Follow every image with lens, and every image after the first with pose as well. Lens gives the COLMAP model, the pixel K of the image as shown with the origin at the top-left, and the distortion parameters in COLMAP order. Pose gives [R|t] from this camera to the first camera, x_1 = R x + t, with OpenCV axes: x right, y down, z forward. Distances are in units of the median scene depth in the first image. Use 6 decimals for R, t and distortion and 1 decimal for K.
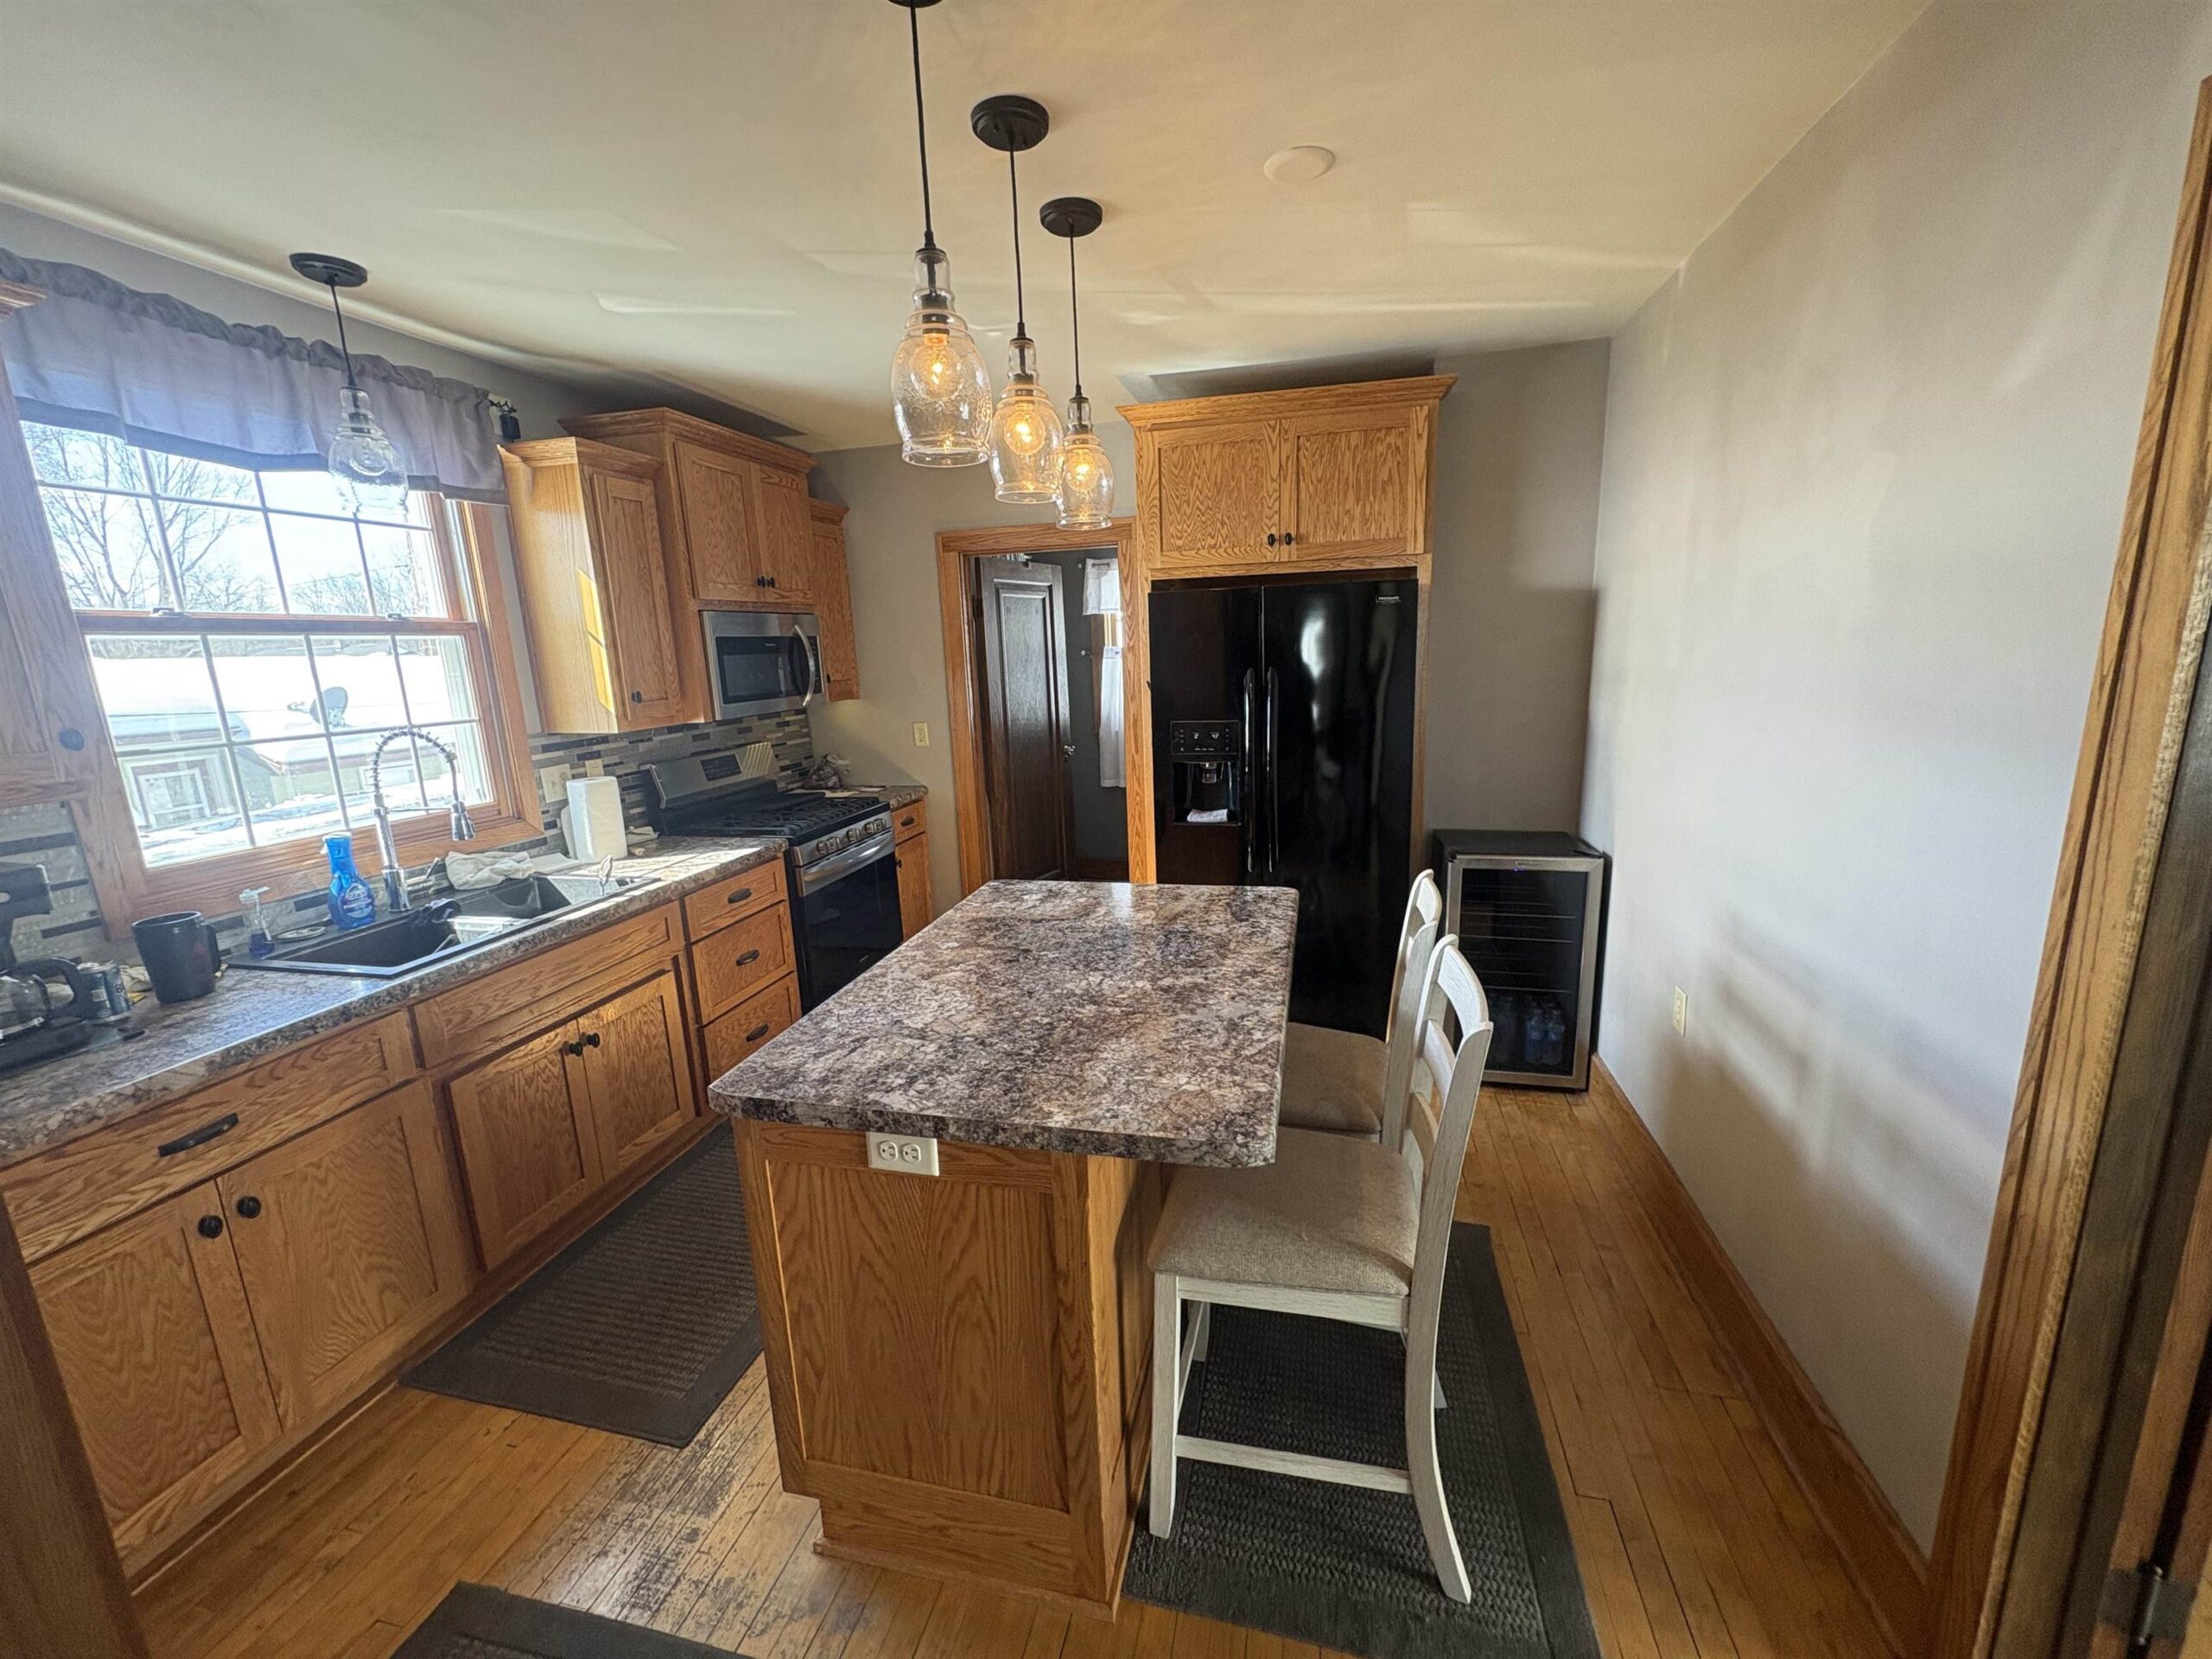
lens RADIAL K [[877.2, 0, 1109.9], [0, 877.2, 825.0], [0, 0, 1]] dist [-0.001865, 0.001259]
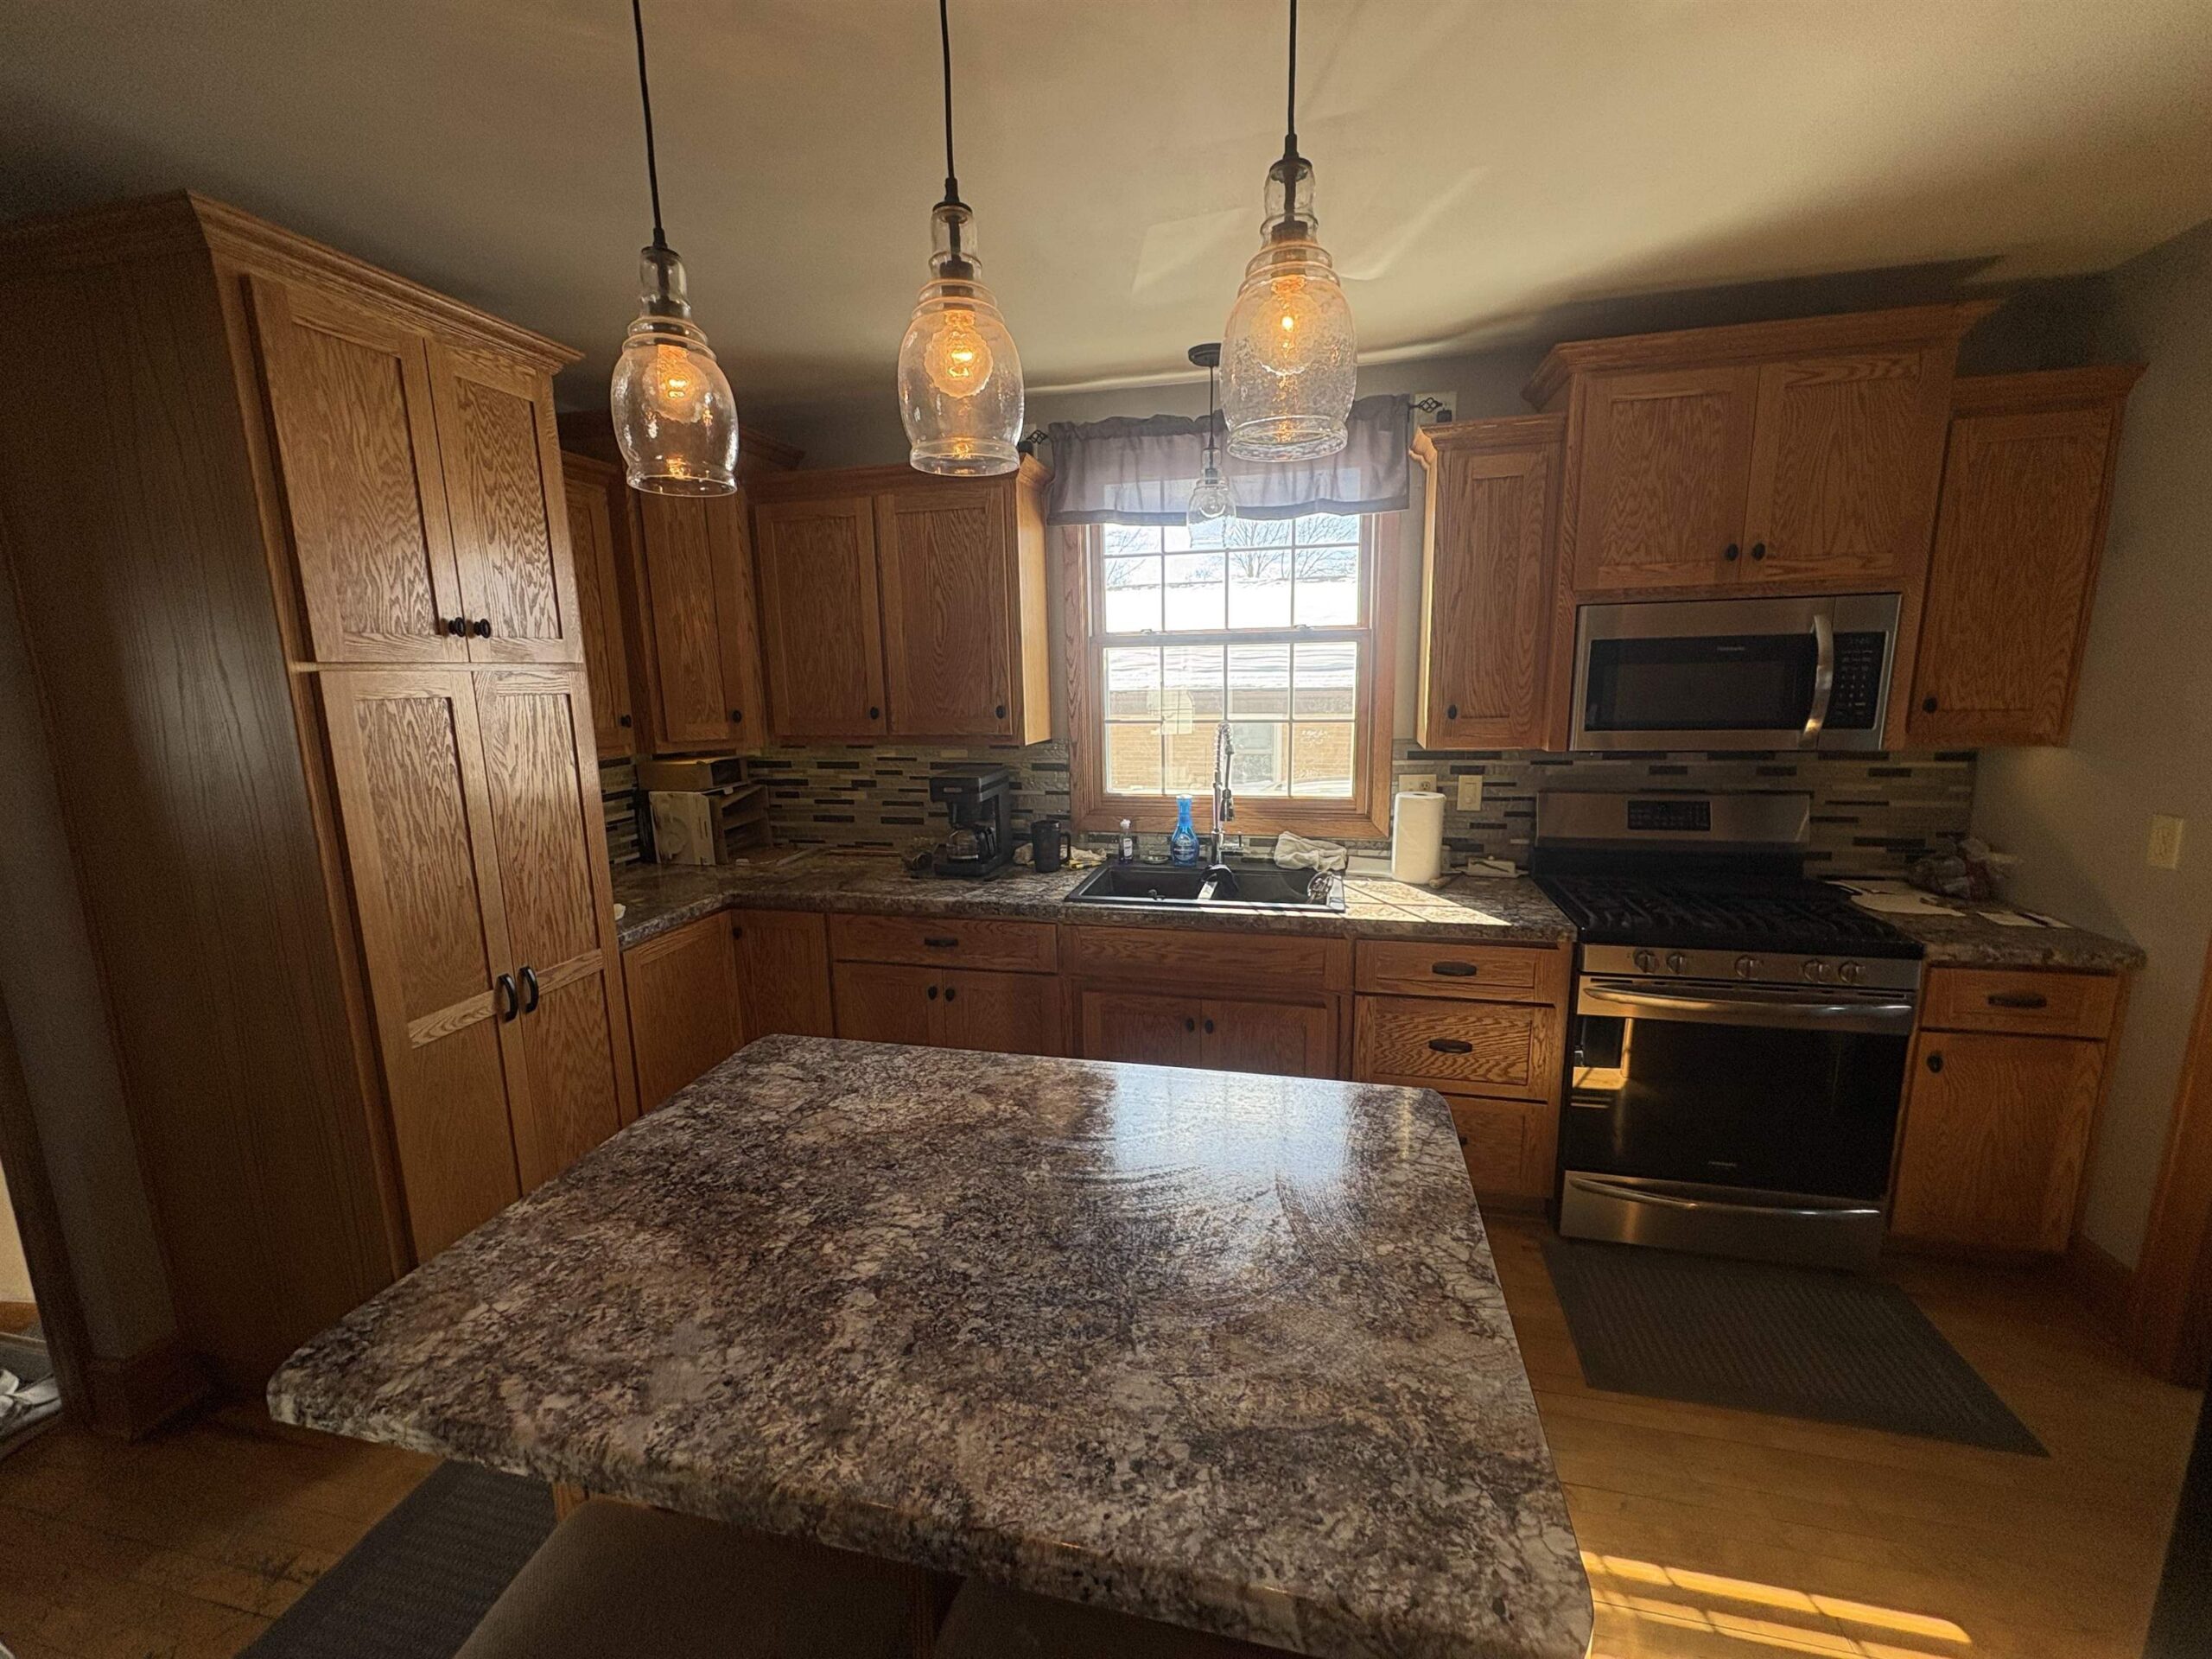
lens RADIAL K [[877.2, 0, 1109.1], [0, 877.2, 829.7], [0, 0, 1]] dist [-0.001865, 0.001259]
pose [[0.008053, 0.219475, -0.975585, 0.528925], [-0.181608, 0.959713, 0.214405, -0.252862], [0.983338, 0.175447, 0.047587, 1.027147]]
